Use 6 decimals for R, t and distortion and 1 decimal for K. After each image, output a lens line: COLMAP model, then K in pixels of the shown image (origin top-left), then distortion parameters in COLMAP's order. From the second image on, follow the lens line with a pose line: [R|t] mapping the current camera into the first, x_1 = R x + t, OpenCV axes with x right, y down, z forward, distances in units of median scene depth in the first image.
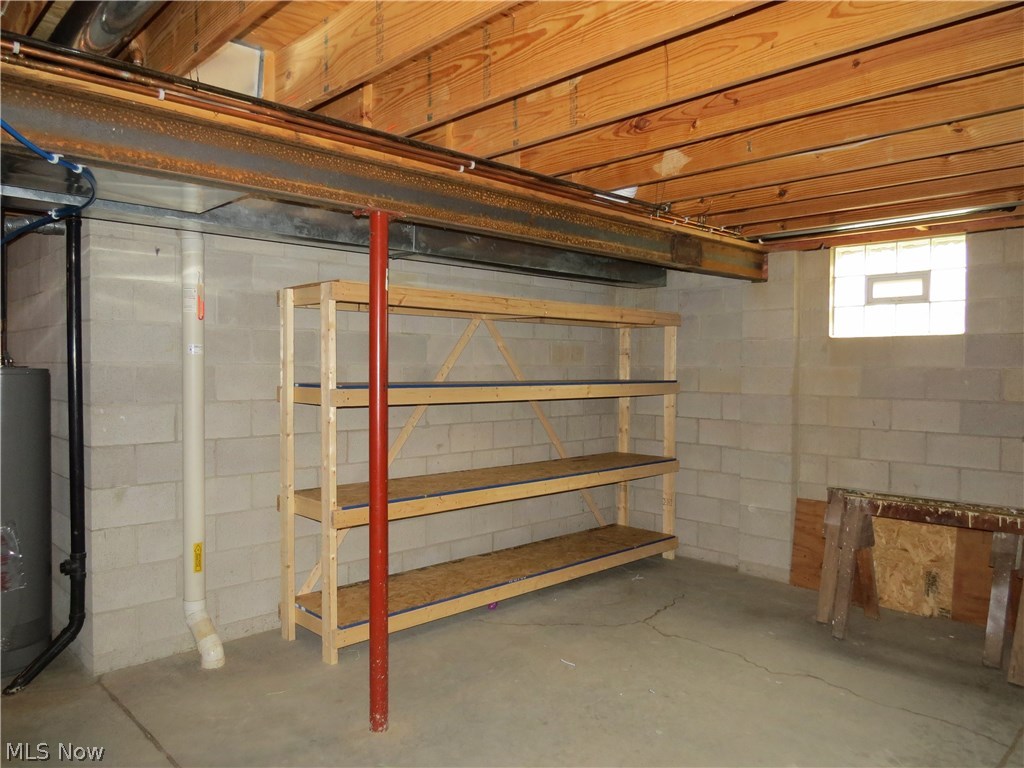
lens RADIAL K [[747.0, 0, 517.0], [0, 747.0, 387.5], [0, 0, 1]] dist [-0.007693, -0.000164]
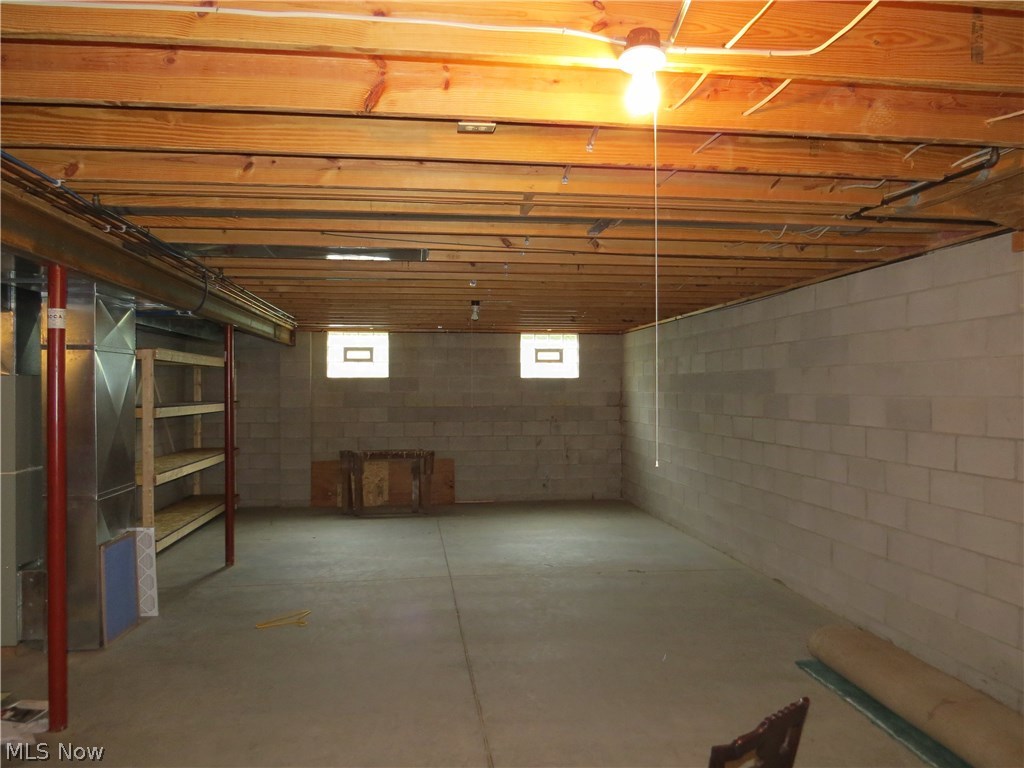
lens RADIAL K [[747.0, 0, 511.0], [0, 747.0, 386.1], [0, 0, 1]] dist [-0.007693, -0.000164]
pose [[0.605687, -0.001244, 0.795702, -0.909698], [0.028708, 0.999382, -0.020291, 0.010375], [-0.795185, 0.035133, 0.605349, -0.612415]]
